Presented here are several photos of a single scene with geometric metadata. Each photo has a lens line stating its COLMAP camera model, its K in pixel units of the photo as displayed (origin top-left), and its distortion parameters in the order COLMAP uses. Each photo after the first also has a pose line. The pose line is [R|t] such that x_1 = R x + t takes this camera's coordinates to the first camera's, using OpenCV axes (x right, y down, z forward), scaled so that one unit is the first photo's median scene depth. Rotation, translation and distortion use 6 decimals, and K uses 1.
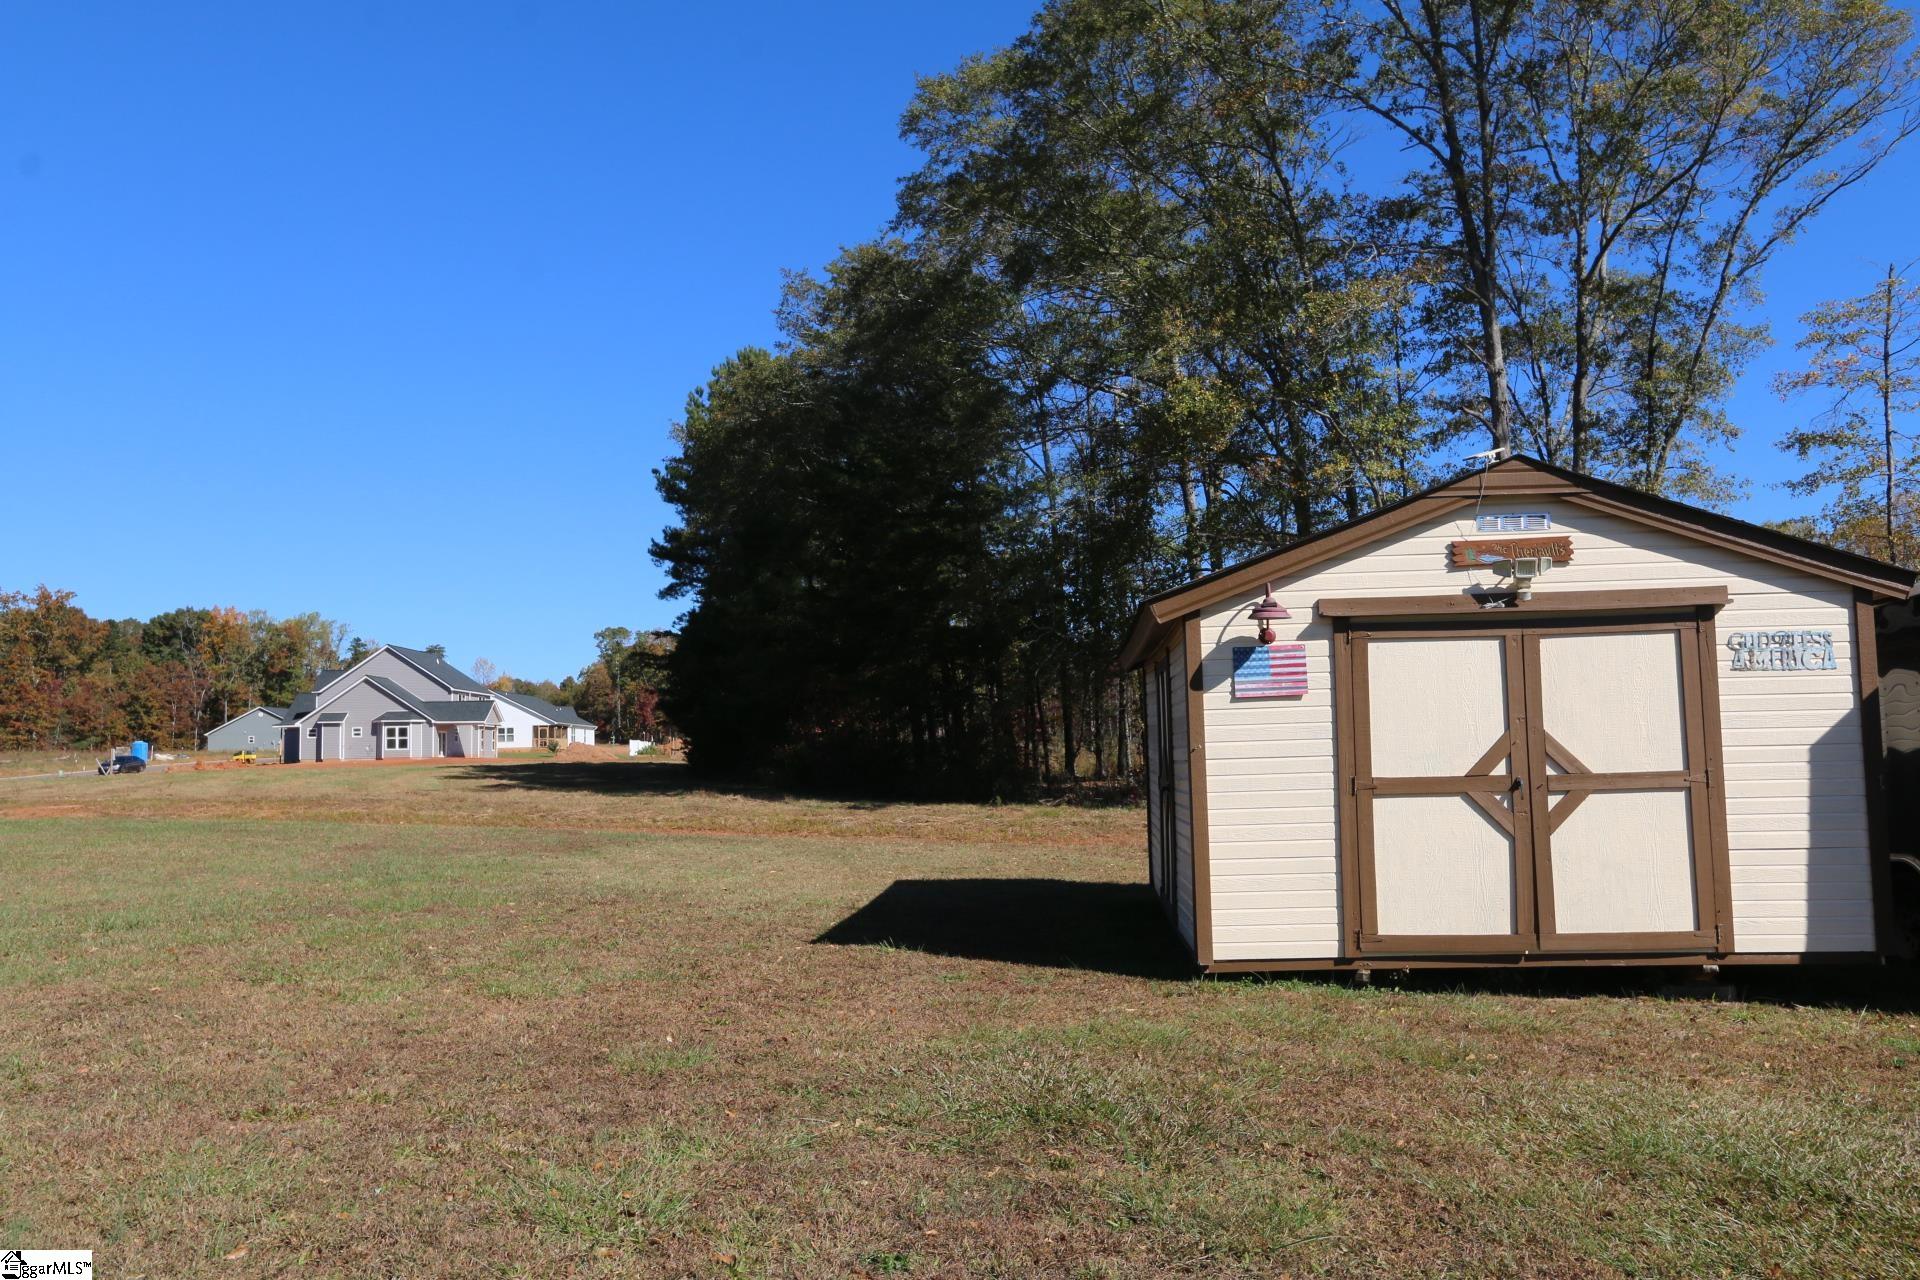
lens RADIAL K [[1467.9, 0, 946.1], [0, 1467.9, 643.8], [0, 0, 1]] dist [0.012780, 0.002920]
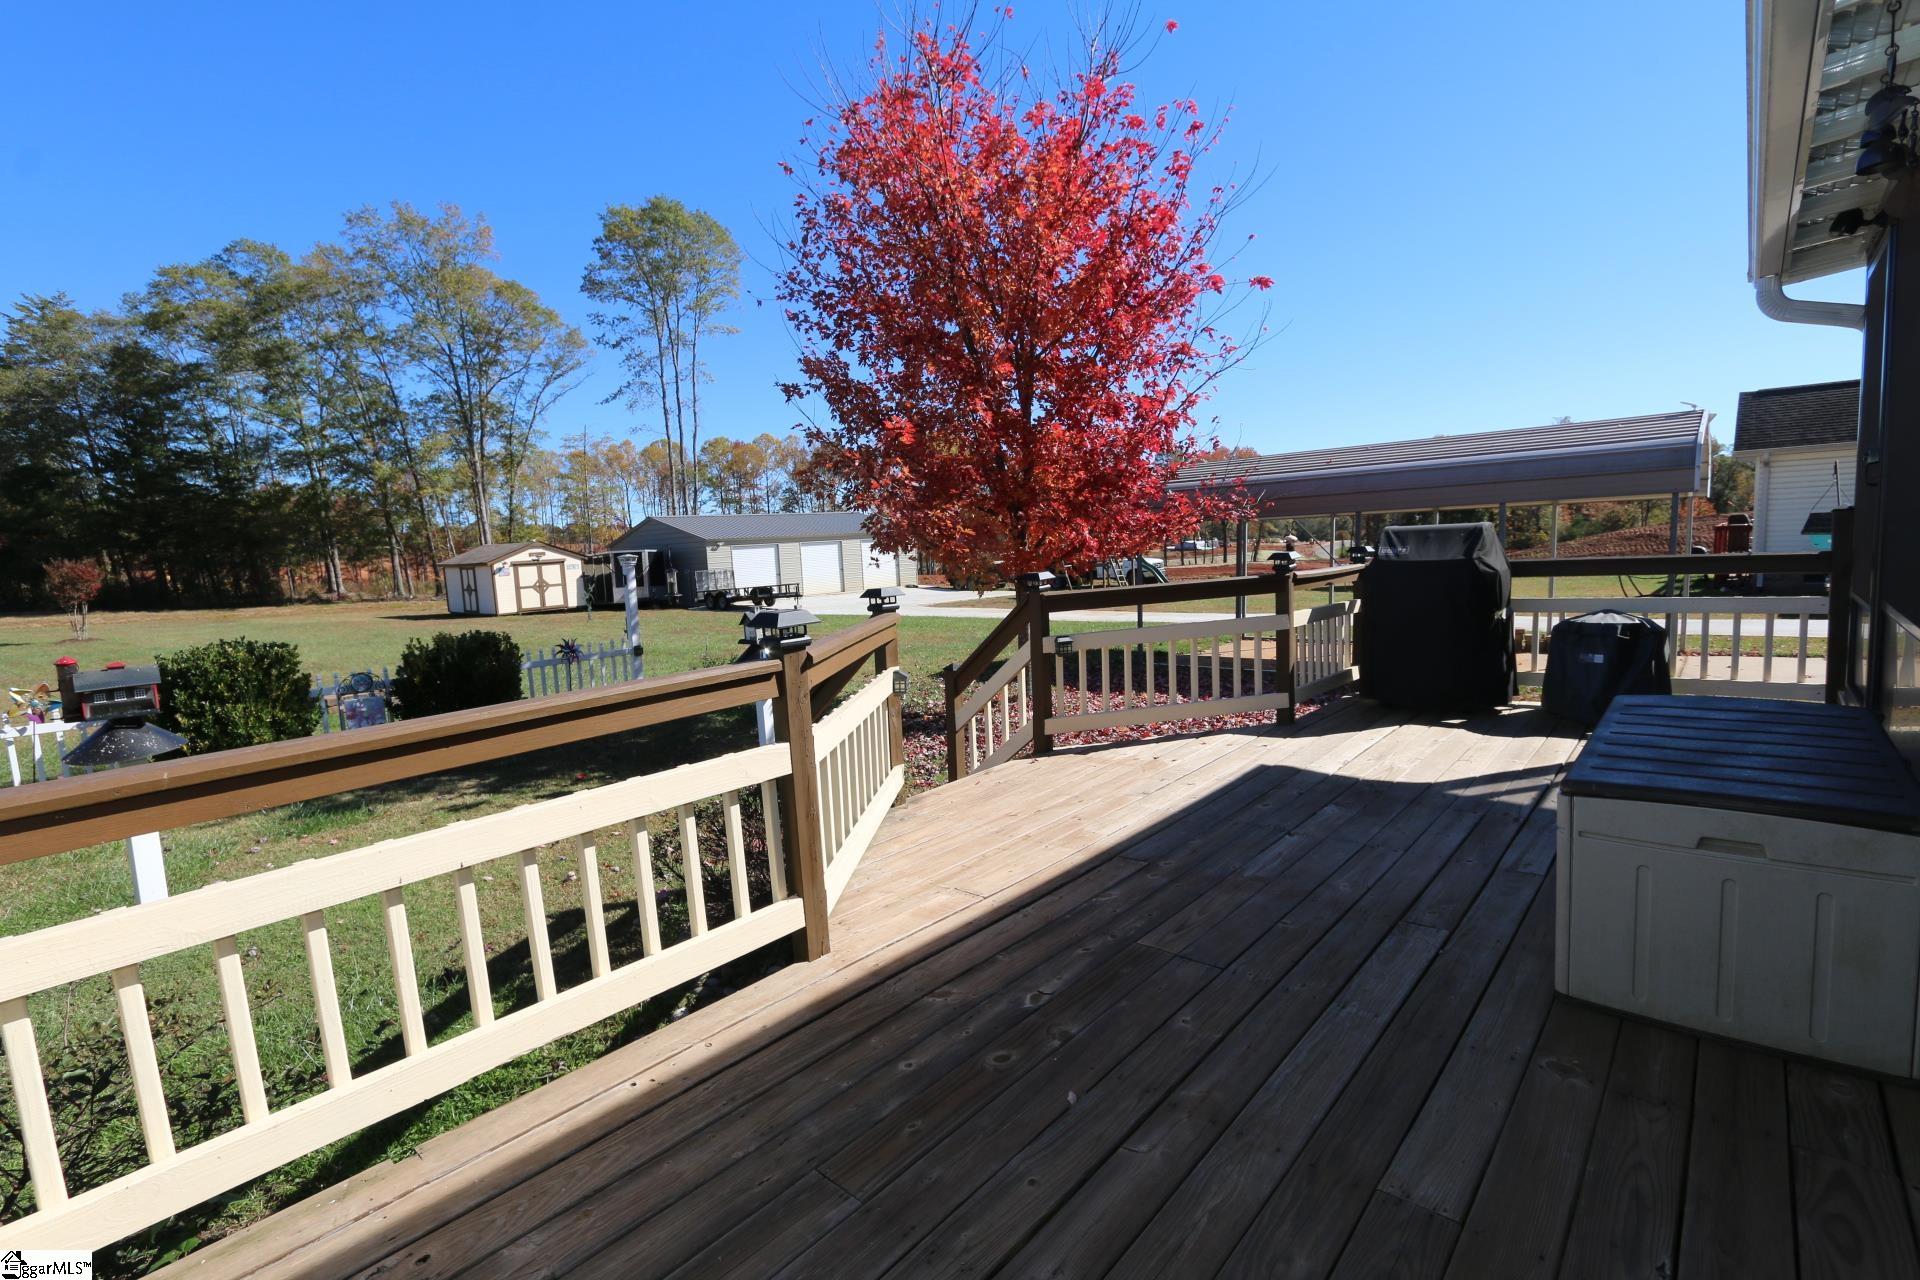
lens RADIAL K [[886.8, 0, 945.9], [0, 886.8, 644.8], [0, 0, 1]] dist [-0.018057, 0.003159]
pose [[0.587162, -0.104827, 0.802653, -1.944180], [-0.024276, 0.988853, 0.146904, -0.304224], [-0.809106, -0.105741, 0.578072, -3.135938]]
